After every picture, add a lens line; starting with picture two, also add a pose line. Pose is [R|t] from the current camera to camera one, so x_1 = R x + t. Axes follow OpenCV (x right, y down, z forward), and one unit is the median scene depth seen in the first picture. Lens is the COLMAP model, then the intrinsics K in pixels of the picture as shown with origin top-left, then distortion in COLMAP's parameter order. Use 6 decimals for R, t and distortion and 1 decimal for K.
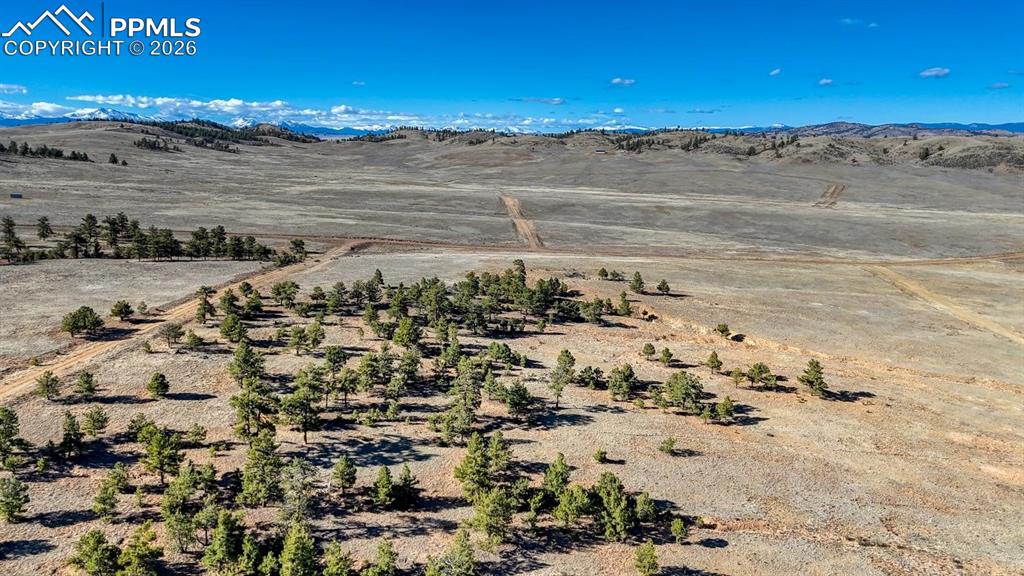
lens RADIAL K [[749.2, 0, 511.7], [0, 749.2, 287.3], [0, 0, 1]] dist [0.074205, -0.060214]
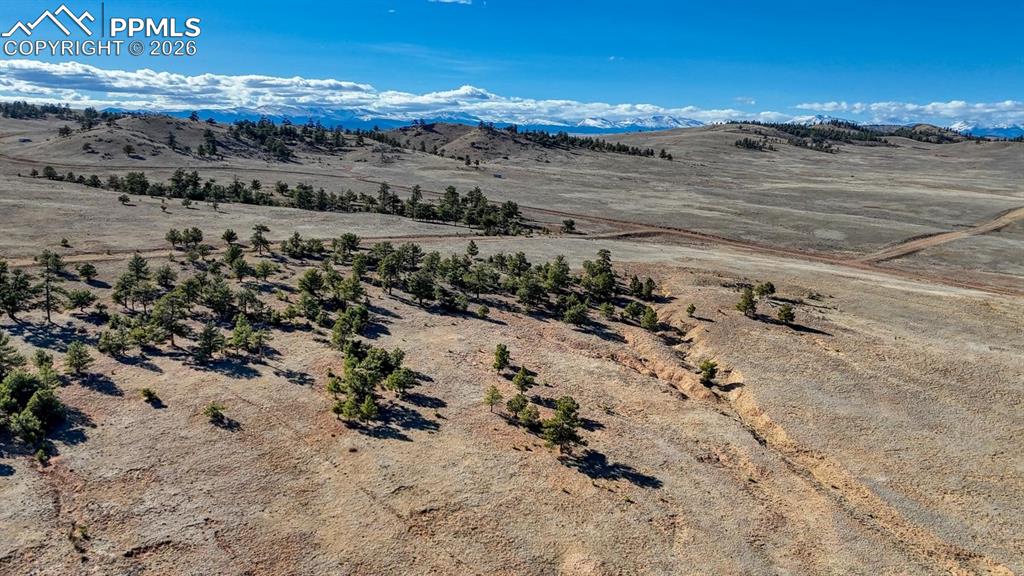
lens RADIAL K [[749.2, 0, 513.8], [0, 749.2, 287.7], [0, 0, 1]] dist [0.074205, -0.060214]
pose [[0.652590, 0.152096, -0.742289, 0.567795], [-0.156784, 0.985550, 0.064102, -0.030707], [0.741313, 0.074546, 0.667007, 0.316615]]
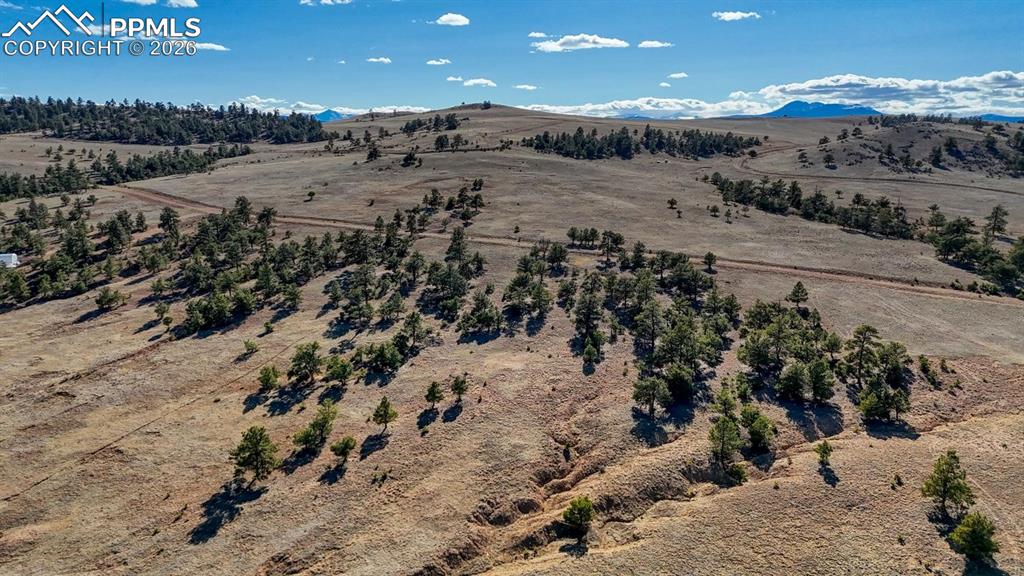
lens RADIAL K [[749.2, 0, 512.3], [0, 749.2, 290.9], [0, 0, 1]] dist [0.074205, -0.060214]
pose [[-0.423078, 0.173328, -0.889361, 0.563854], [-0.189672, 0.942846, 0.273981, -0.152341], [0.886019, 0.284602, -0.366022, 0.910794]]
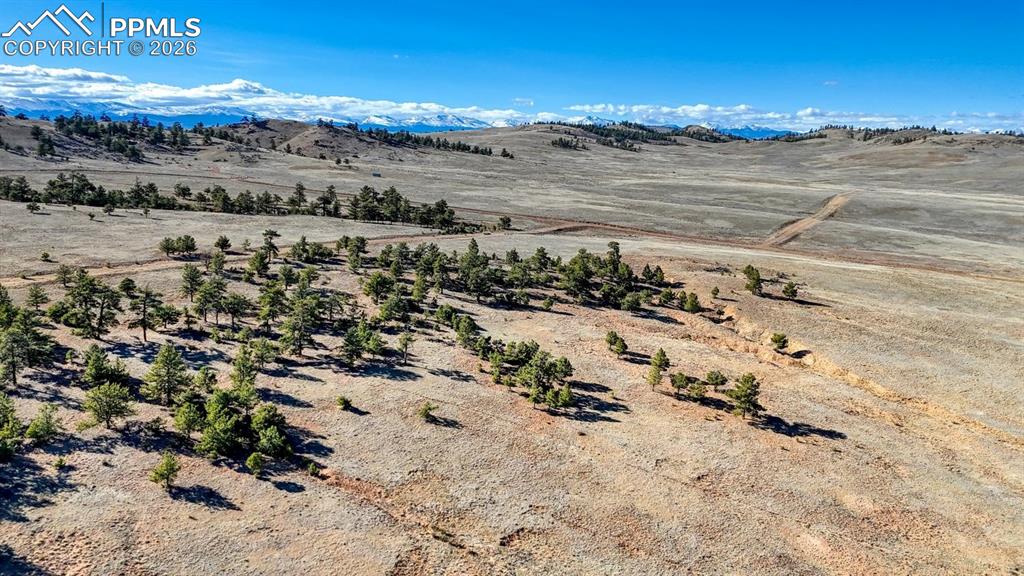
lens RADIAL K [[749.2, 0, 512.6], [0, 749.2, 286.6], [0, 0, 1]] dist [0.074205, -0.060214]
pose [[0.835118, 0.111907, -0.538567, 0.397004], [-0.115157, 0.992959, 0.027758, 0.007290], [0.537882, 0.038838, 0.842125, 0.125065]]
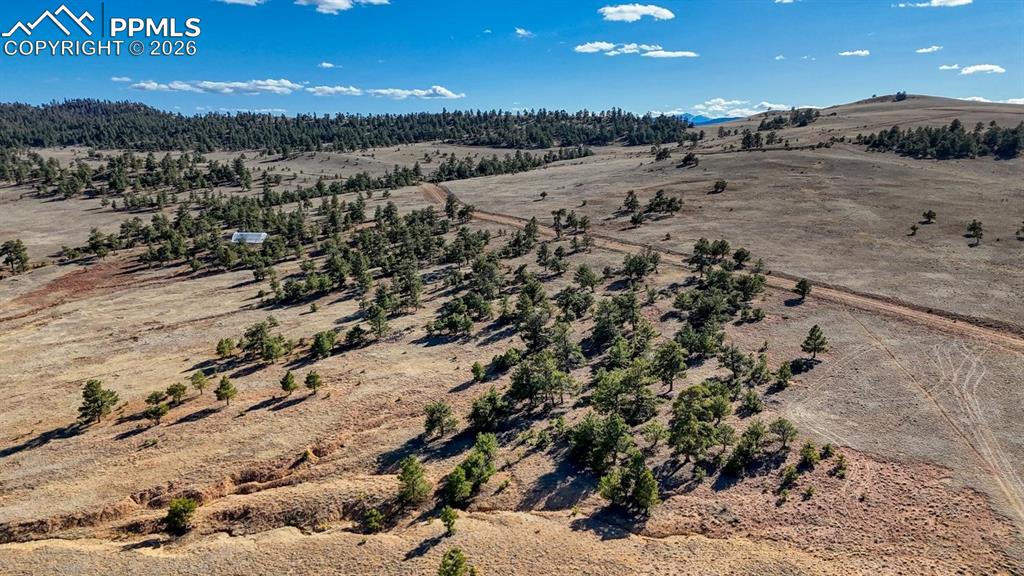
lens RADIAL K [[749.2, 0, 510.8], [0, 749.2, 291.7], [0, 0, 1]] dist [0.074205, -0.060214]
pose [[-0.851234, 0.104589, -0.514259, 0.278683], [-0.102991, 0.927588, 0.359129, -0.204567], [0.514582, 0.358667, -0.778822, 1.171248]]
